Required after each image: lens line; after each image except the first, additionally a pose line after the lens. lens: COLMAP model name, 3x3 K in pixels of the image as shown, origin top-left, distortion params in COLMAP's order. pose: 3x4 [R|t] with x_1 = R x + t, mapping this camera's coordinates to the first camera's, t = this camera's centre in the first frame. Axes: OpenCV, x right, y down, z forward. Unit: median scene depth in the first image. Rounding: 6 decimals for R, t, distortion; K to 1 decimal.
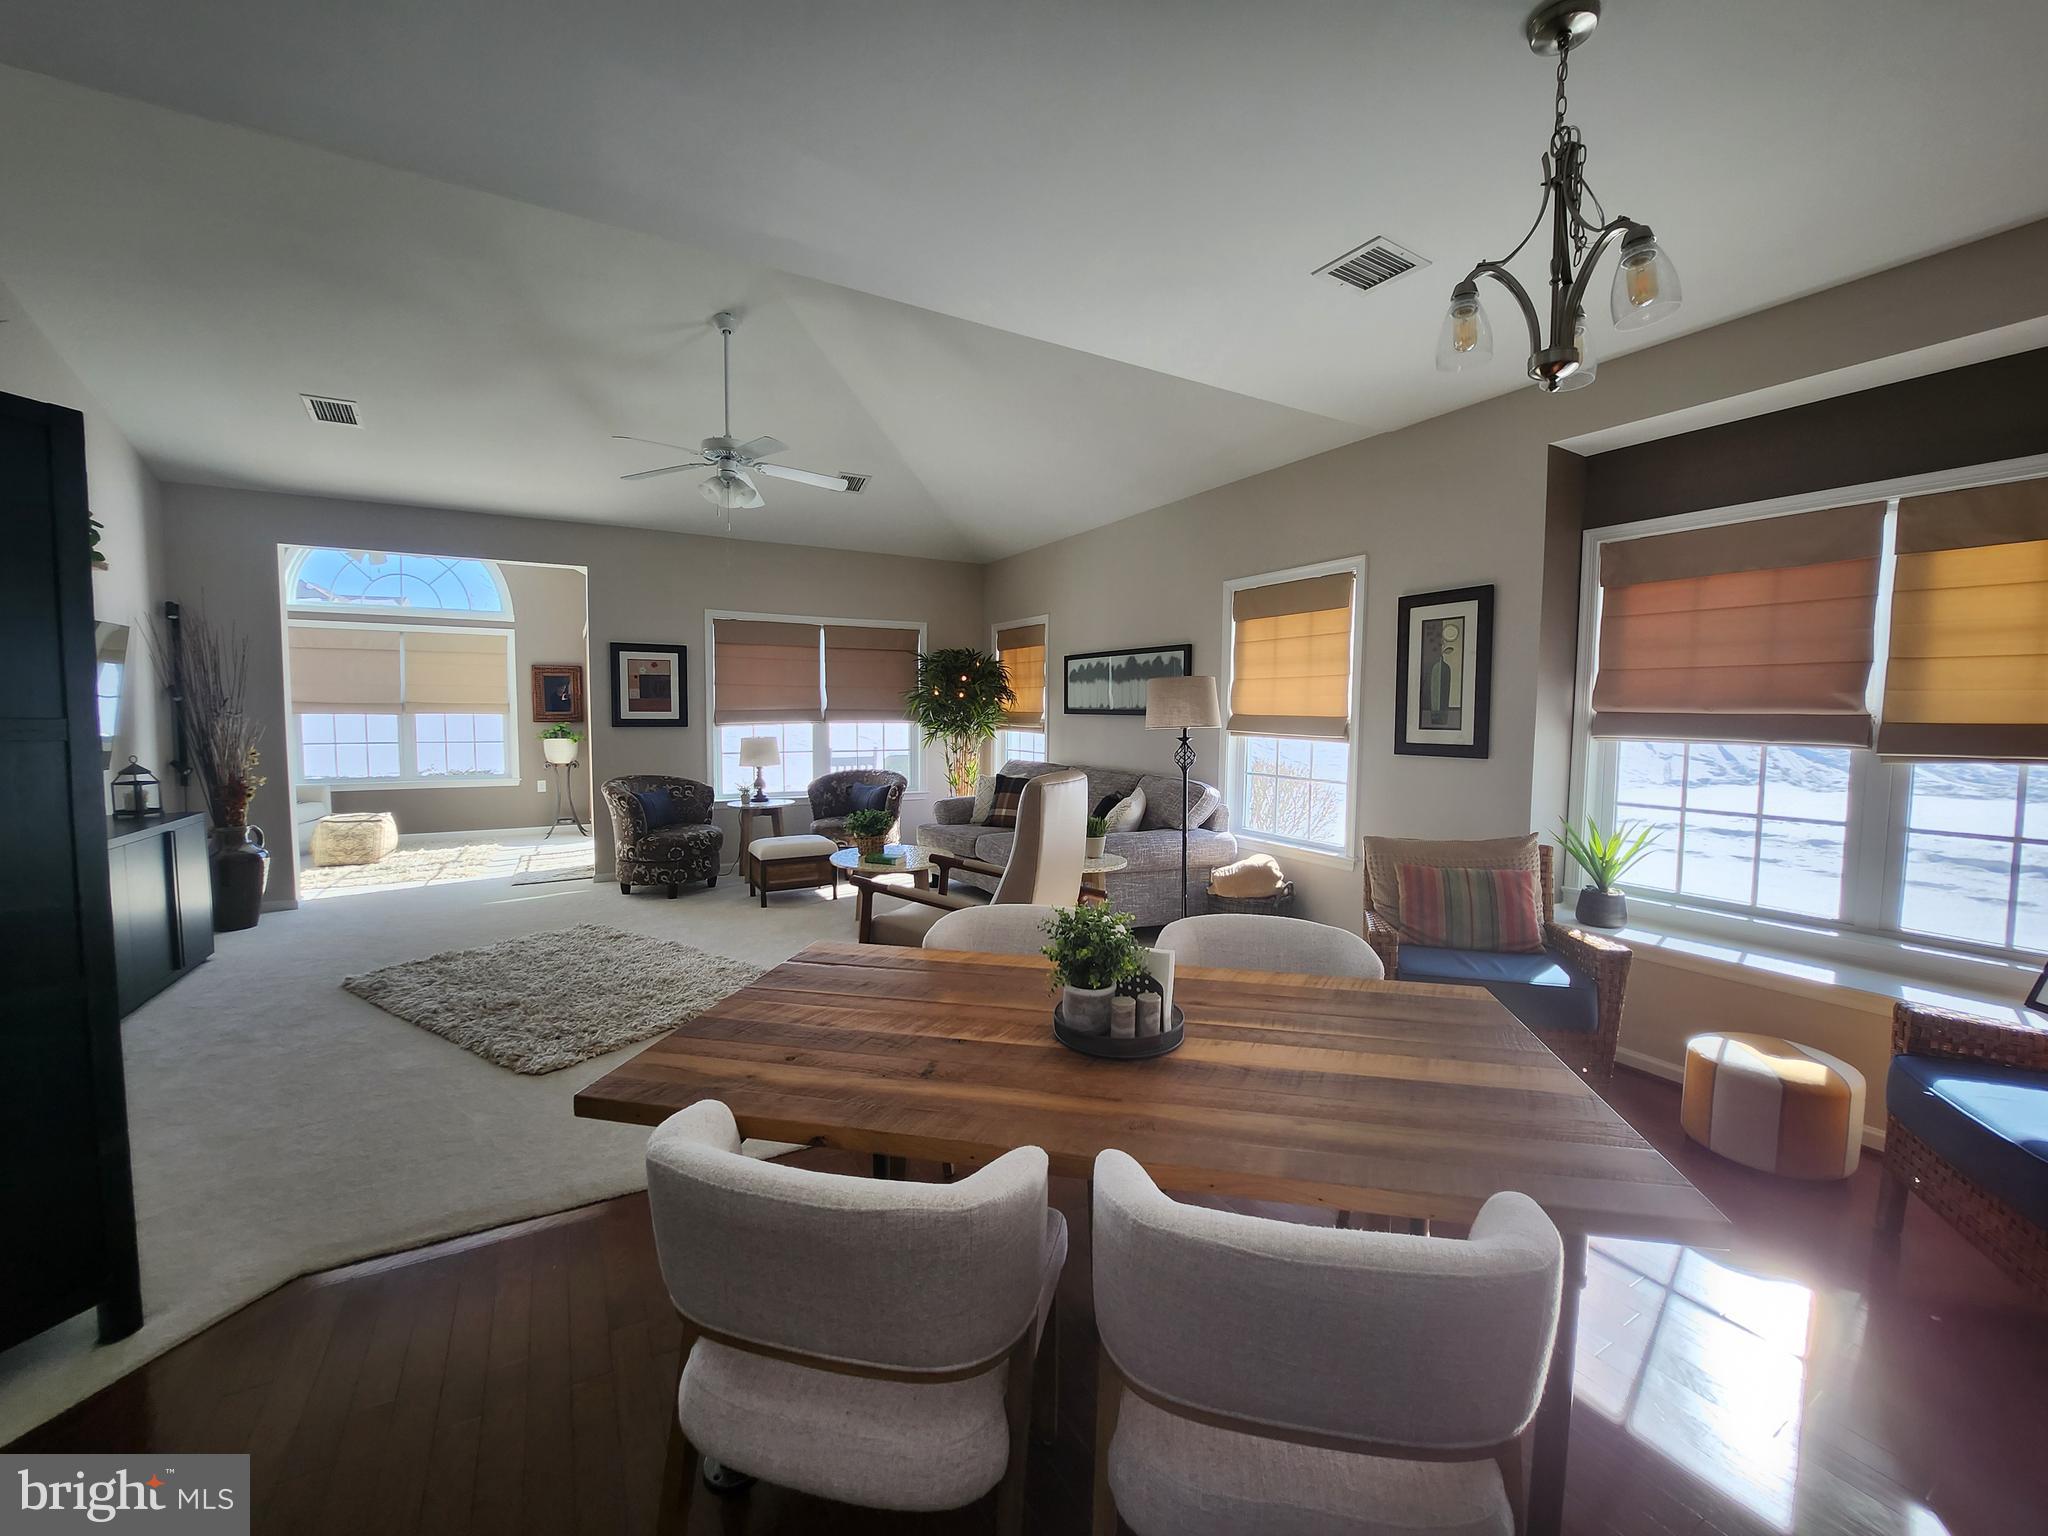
lens RADIAL K [[810.6, 0, 1026.0], [0, 810.6, 761.5], [0, 0, 1]] dist [-0.020123, -0.000285]
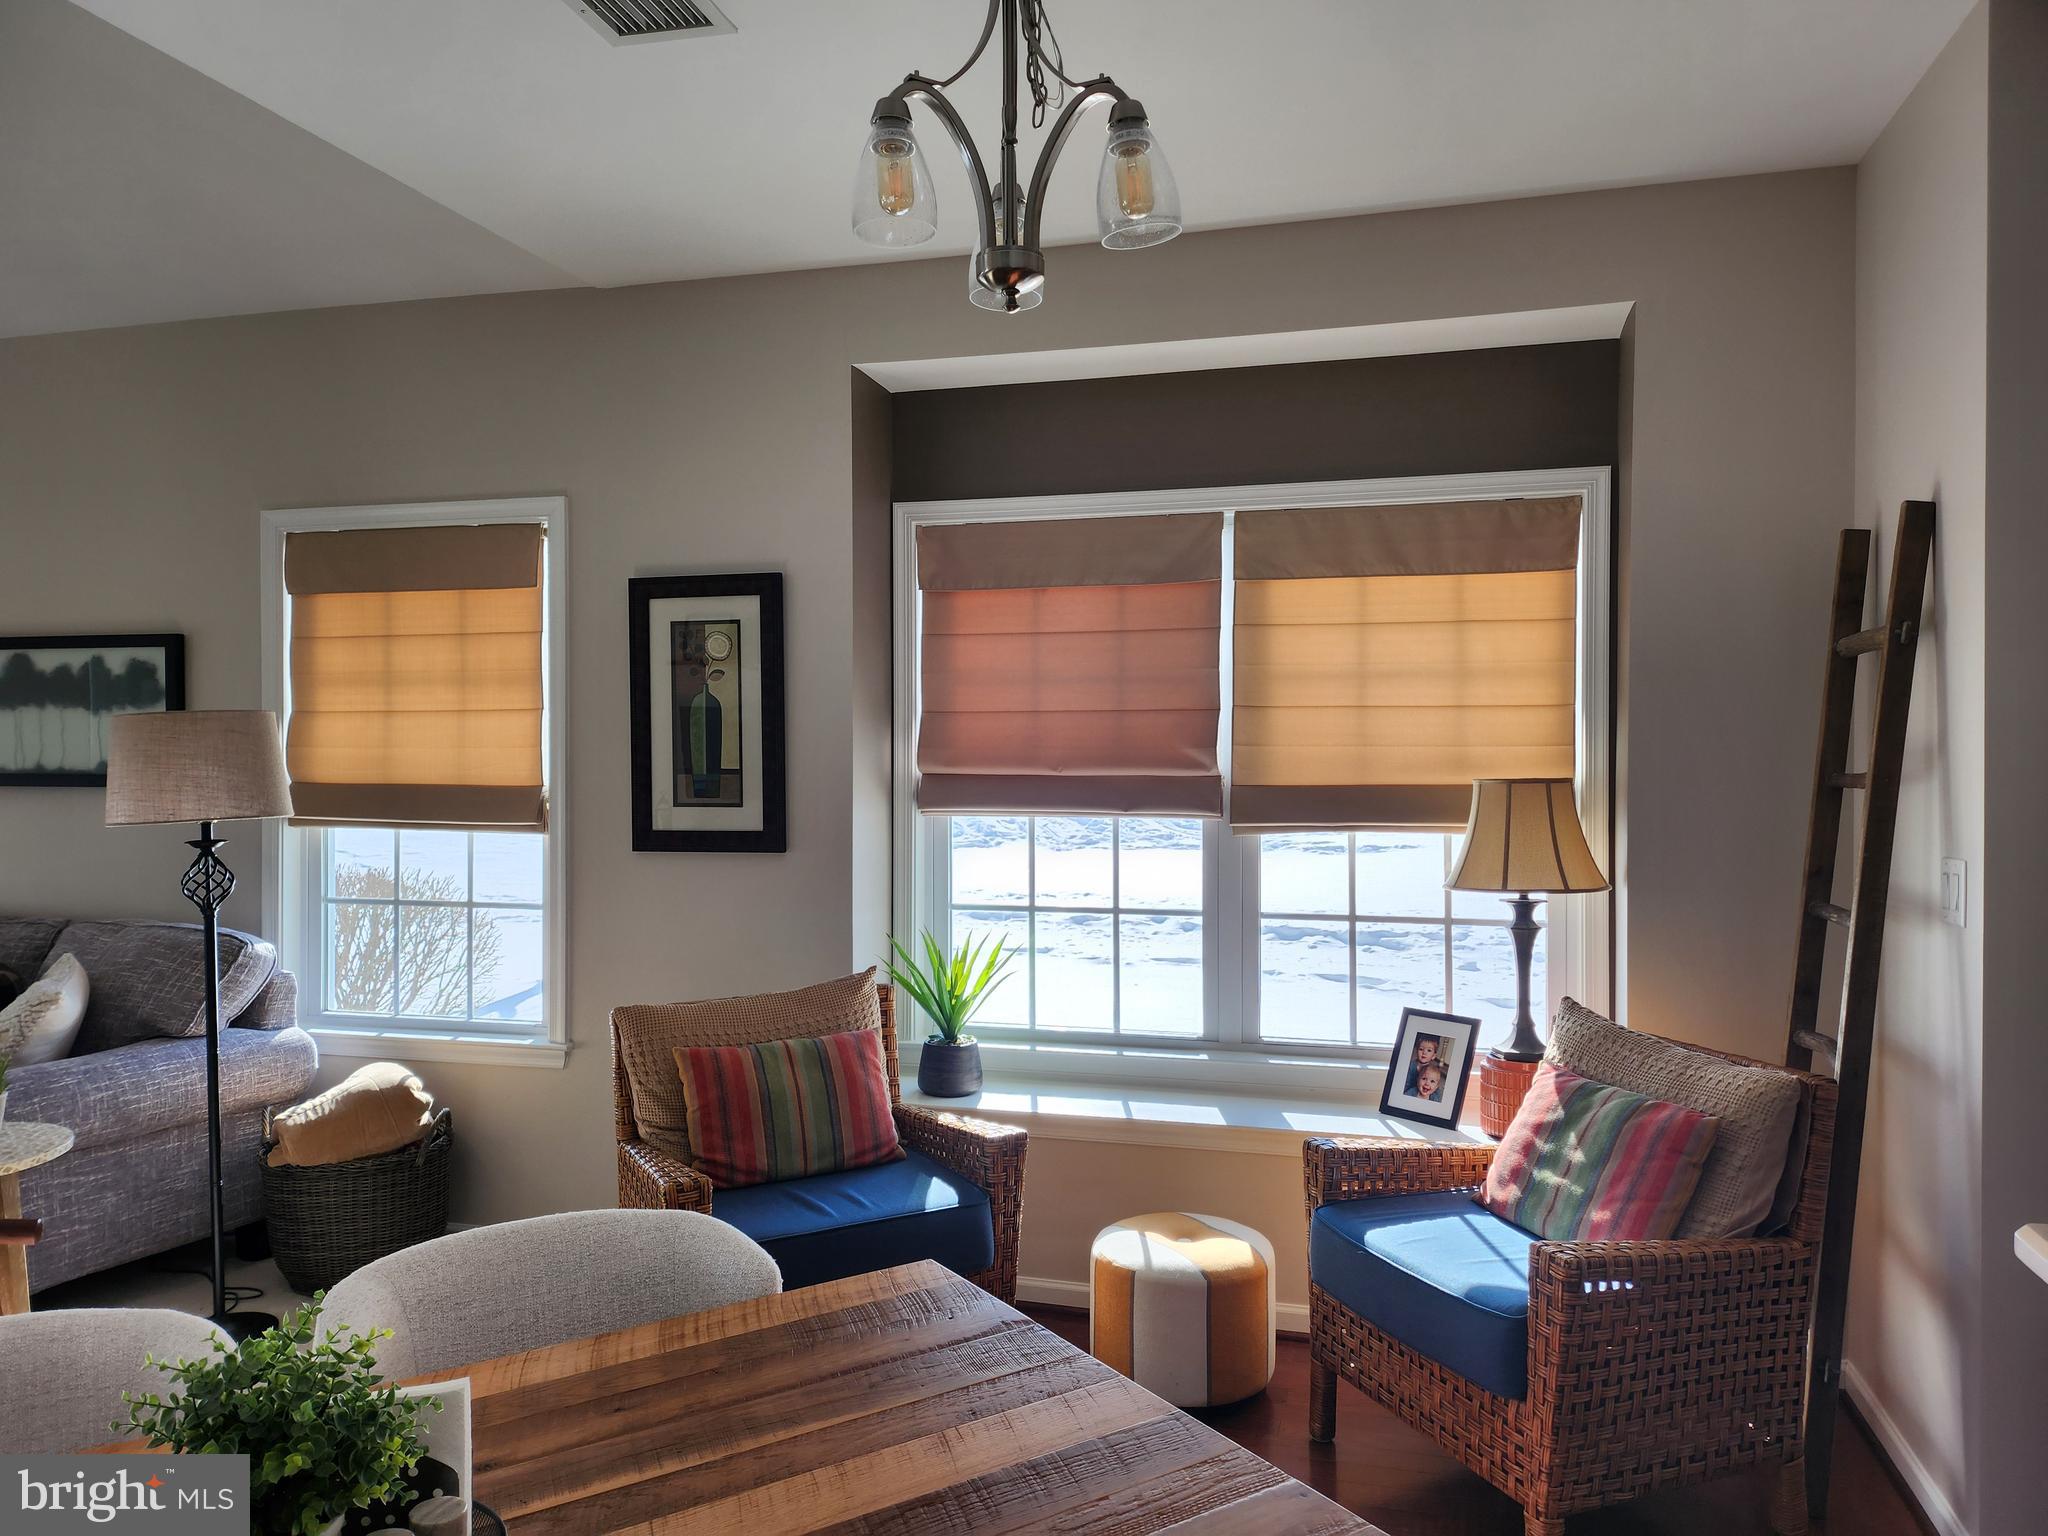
lens RADIAL K [[1424.9, 0, 1039.6], [0, 1424.9, 765.2], [0, 0, 1]] dist [0.065426, -0.065024]
pose [[0.700971, -0.016111, 0.713008, -0.053543], [0.051765, 0.998257, -0.028335, -0.021710], [-0.711309, 0.056771, 0.700583, 0.066442]]
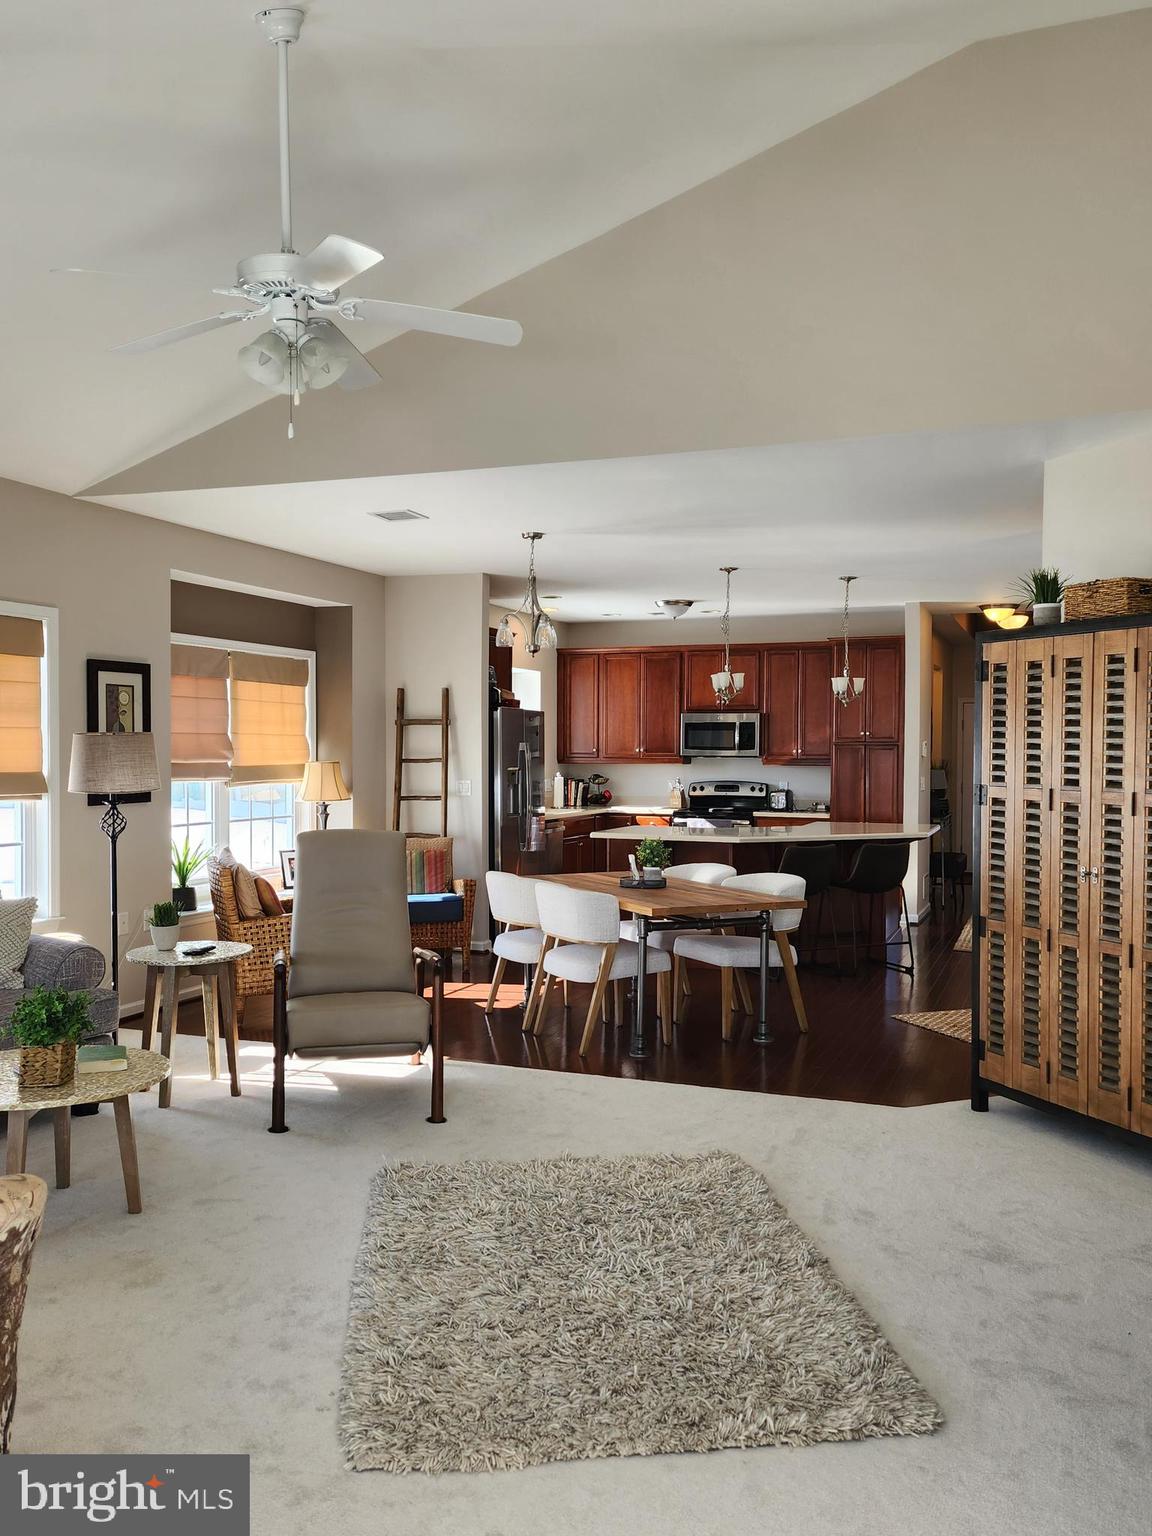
lens RADIAL K [[1298.7, 0, 576.0], [0, 1298.7, 768.0], [0, 0, 1]] dist [0.099863, -0.002298]
pose [[-0.634102, -0.024490, 0.772861, -1.070468], [0.036625, 0.997425, 0.061656, -0.118480], [-0.772381, 0.067402, -0.631573, 1.332238]]
